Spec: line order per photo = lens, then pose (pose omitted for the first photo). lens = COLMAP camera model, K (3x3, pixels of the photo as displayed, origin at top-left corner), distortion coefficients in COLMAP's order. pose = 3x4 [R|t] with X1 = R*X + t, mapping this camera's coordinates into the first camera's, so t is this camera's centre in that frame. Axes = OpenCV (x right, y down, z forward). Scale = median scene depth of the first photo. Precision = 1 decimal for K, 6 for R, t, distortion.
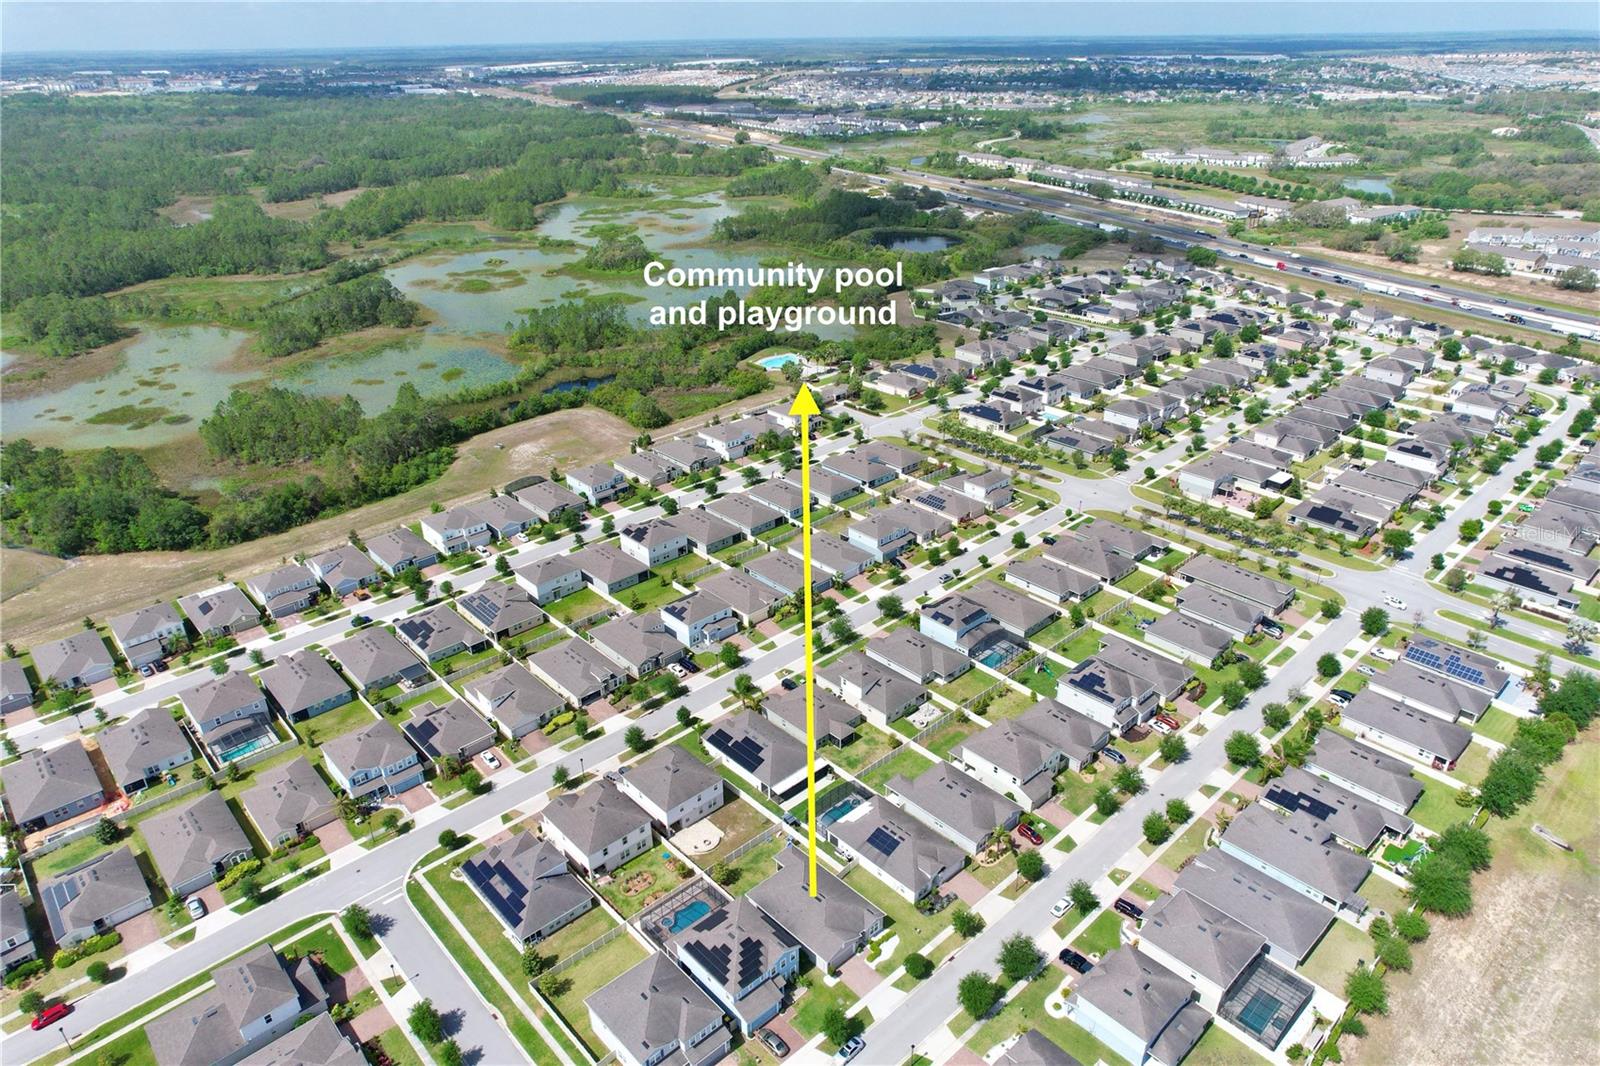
lens RADIAL K [[1016.0, 0, 799.4], [0, 1016.0, 549.6], [0, 0, 1]] dist [-0.067348, 0.058929]
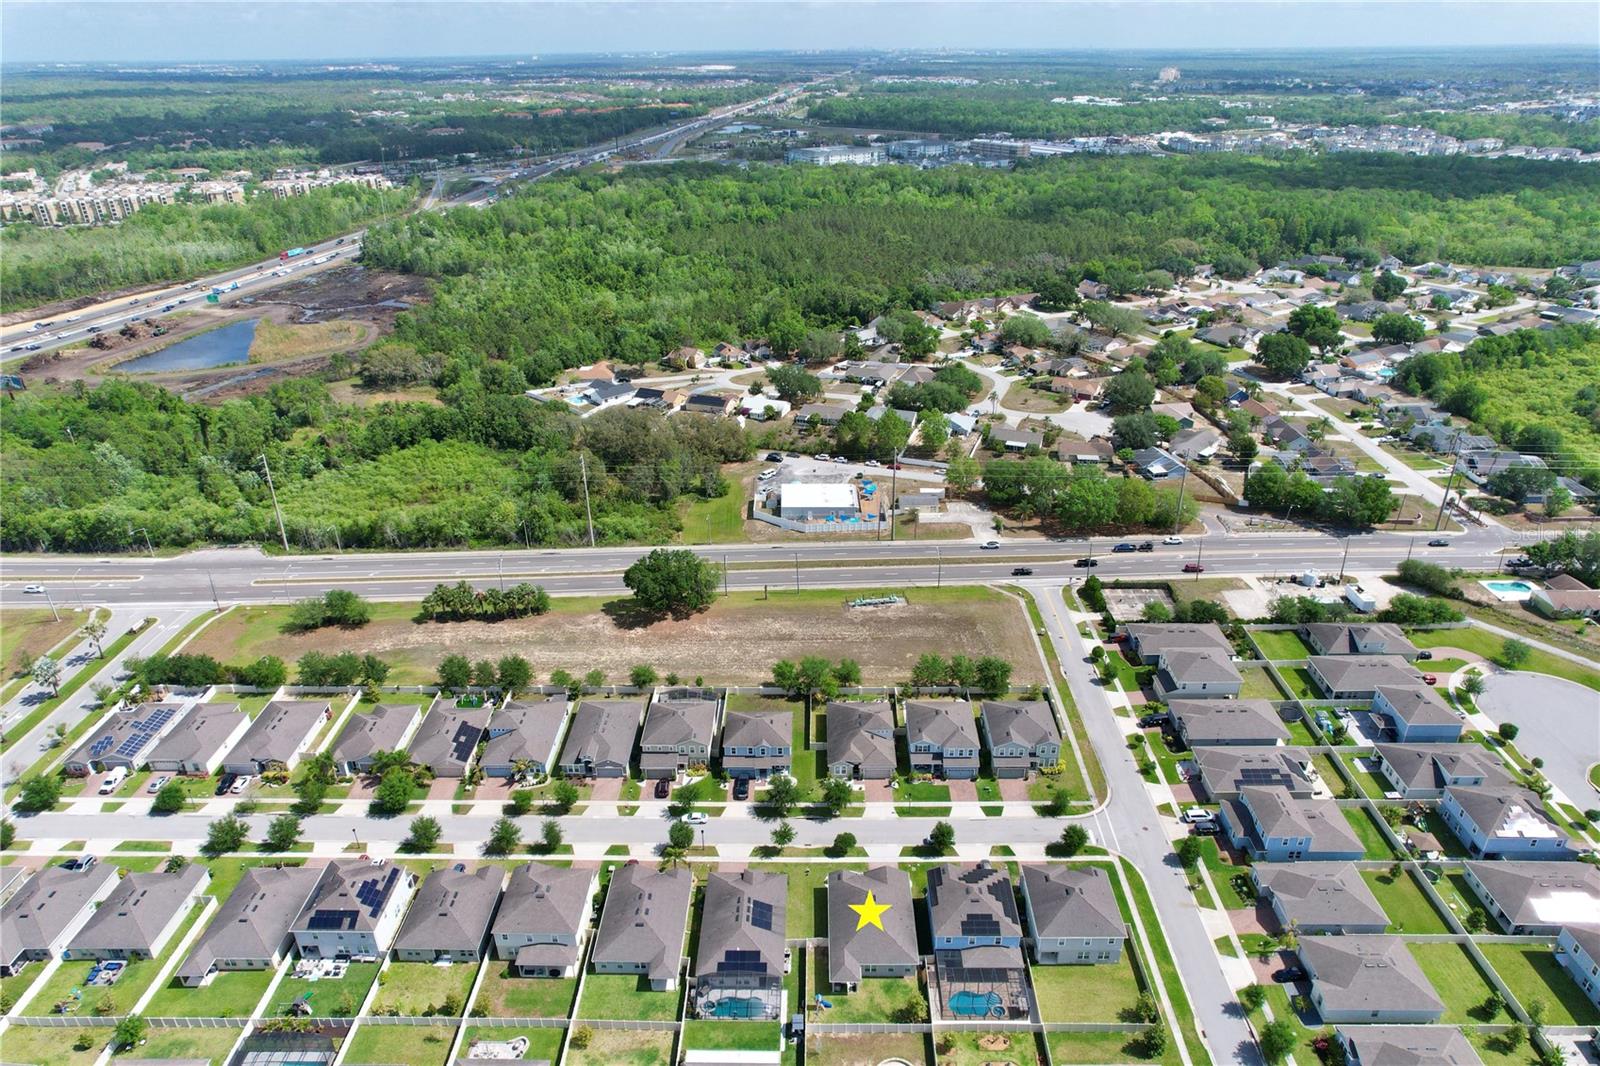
lens RADIAL K [[1016.0, 0, 799.4], [0, 1016.0, 549.6], [0, 0, 1]] dist [-0.067348, 0.058929]
pose [[-0.721424, -0.293195, 0.627363, -0.259913], [0.336145, 0.643790, 0.687416, -0.337844], [-0.605437, 0.706803, -0.365889, 0.665882]]
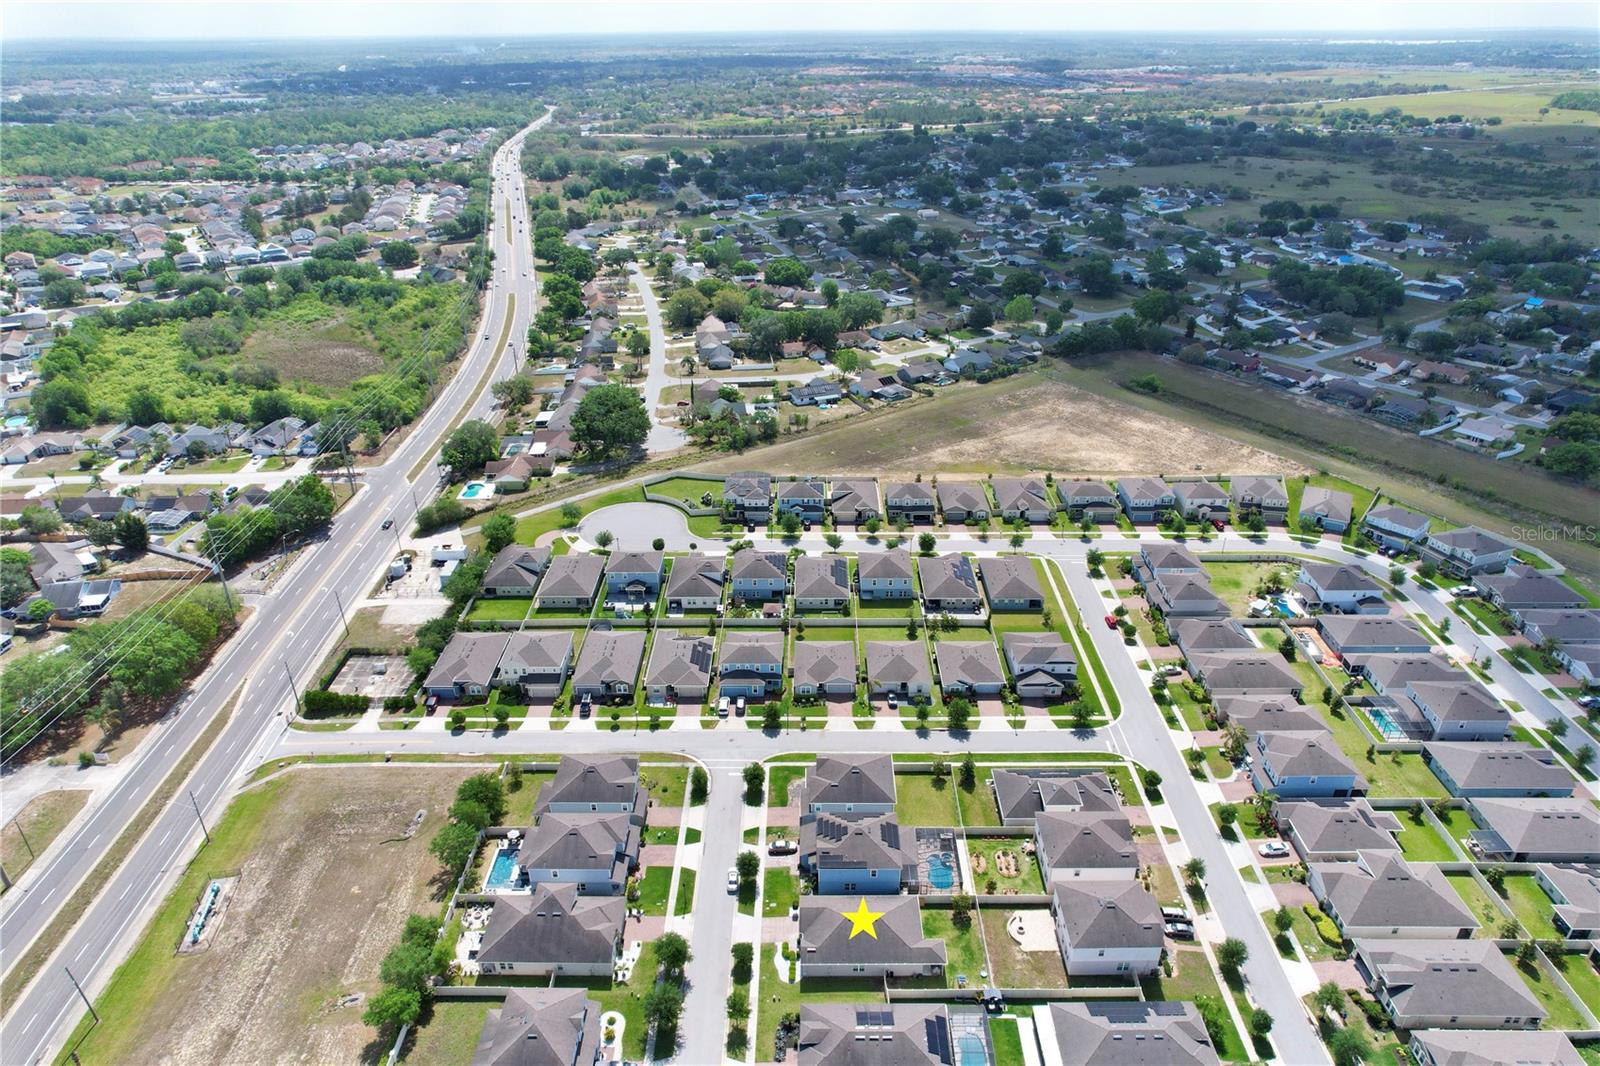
lens RADIAL K [[1016.0, 0, 799.4], [0, 1016.0, 549.6], [0, 0, 1]] dist [-0.067348, 0.058929]
pose [[-0.684664, 0.354680, -0.636740, 0.314023], [-0.321026, 0.637561, 0.700327, -0.311471], [0.654353, 0.683899, -0.322653, 0.592984]]
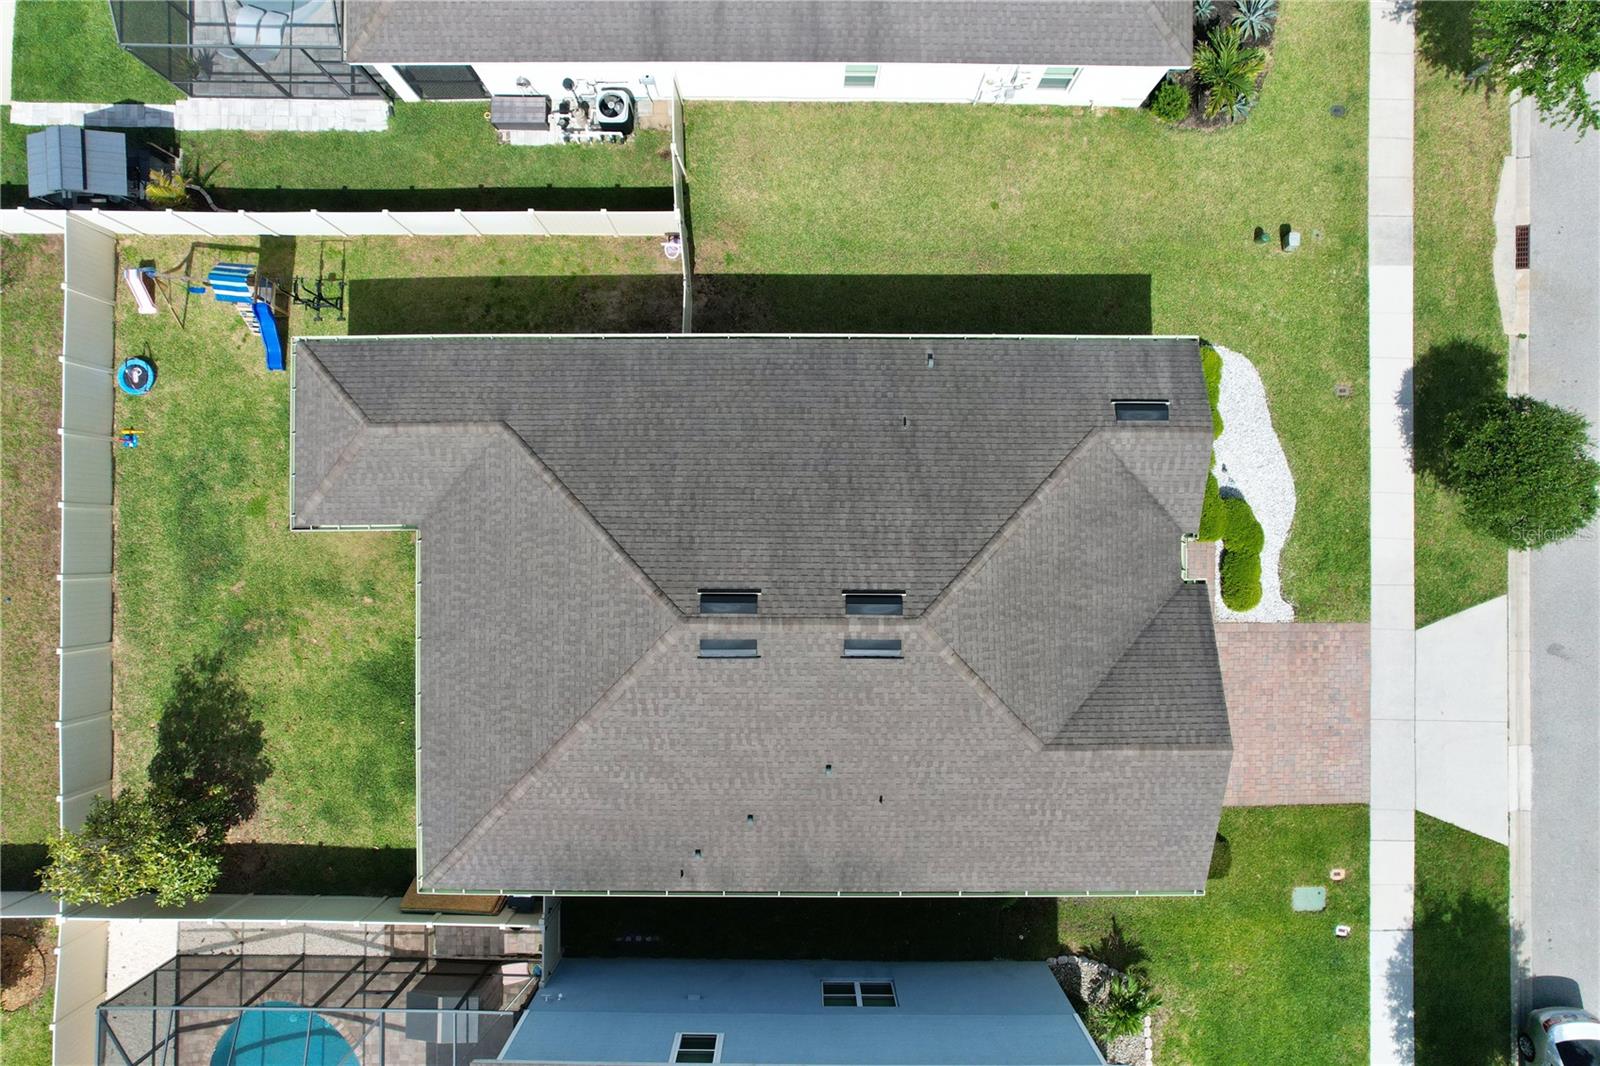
lens RADIAL K [[1001.3, 0, 806.0], [0, 1001.3, 542.8], [0, 0, 1]] dist [-0.060169, 0.056714]
pose [[0.683647, -0.729641, 0.015817, 0.011941], [0.328368, 0.326880, 0.886185, 0.125596], [-0.651767, -0.600644, 0.463061, 0.543014]]
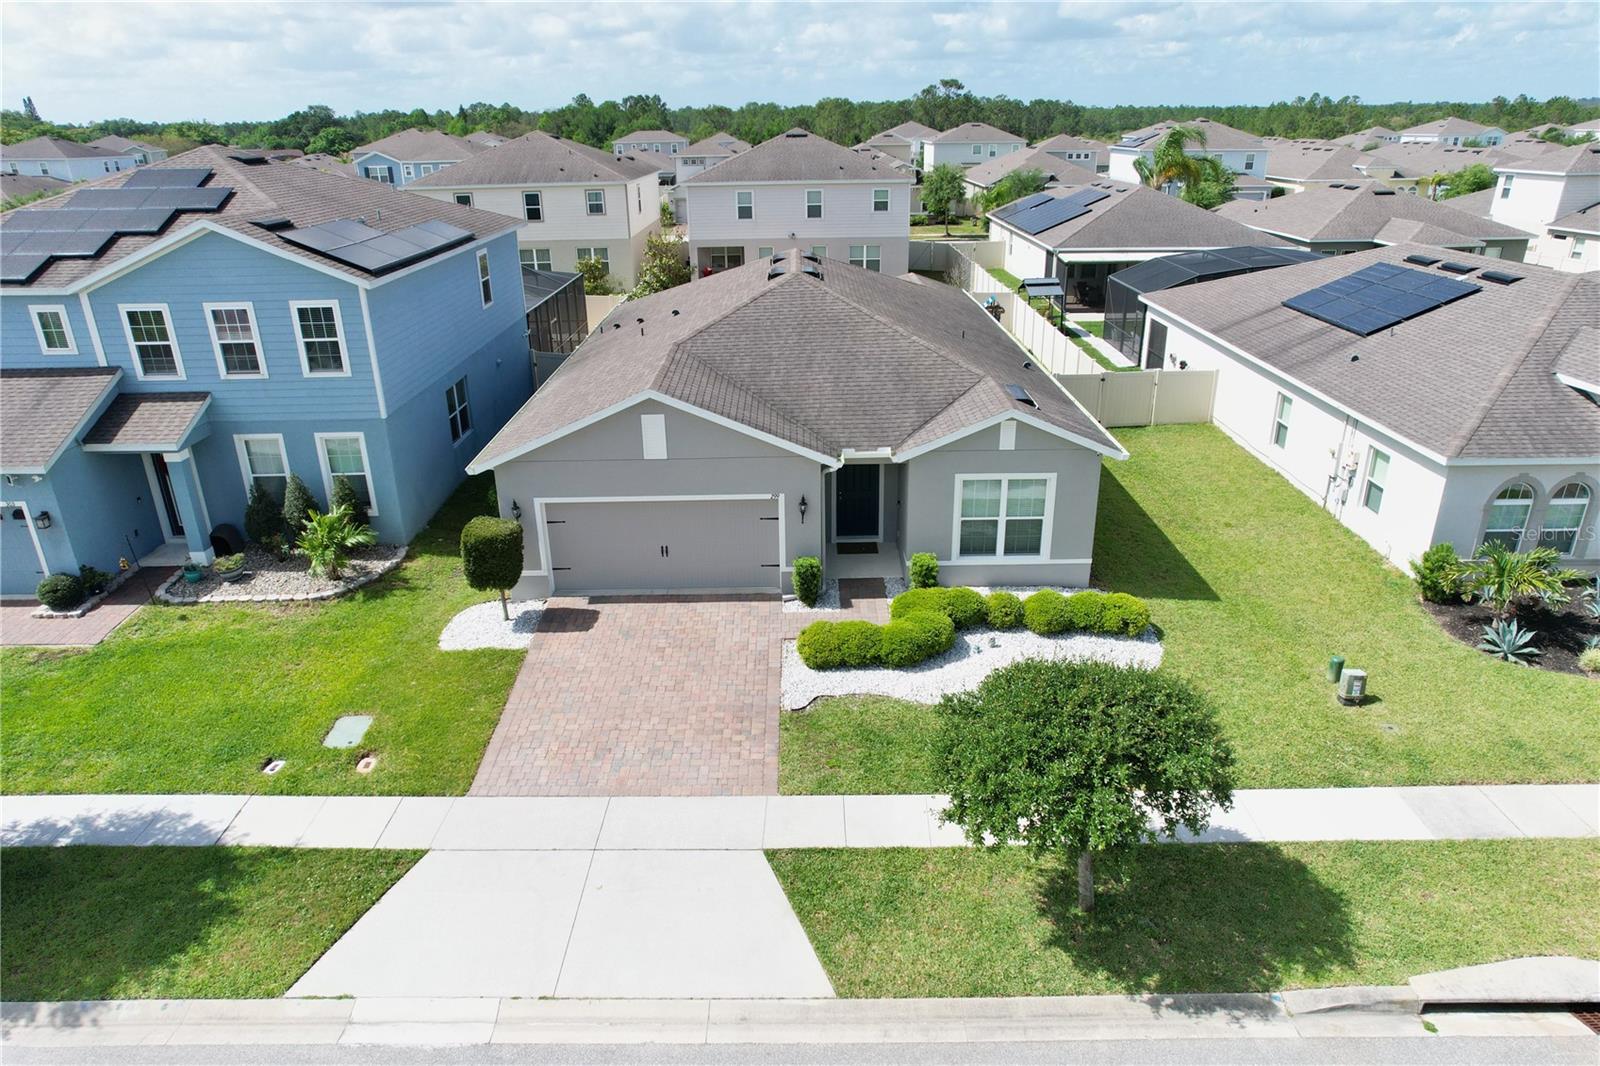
lens RADIAL K [[1016.0, 0, 799.4], [0, 1016.0, 549.6], [0, 0, 1]] dist [-0.067348, 0.058929]
pose [[0.734854, 0.270048, -0.622144, 0.079685], [-0.307233, 0.950340, 0.049613, 0.217403], [0.604646, 0.154684, 0.781329, 0.500078]]
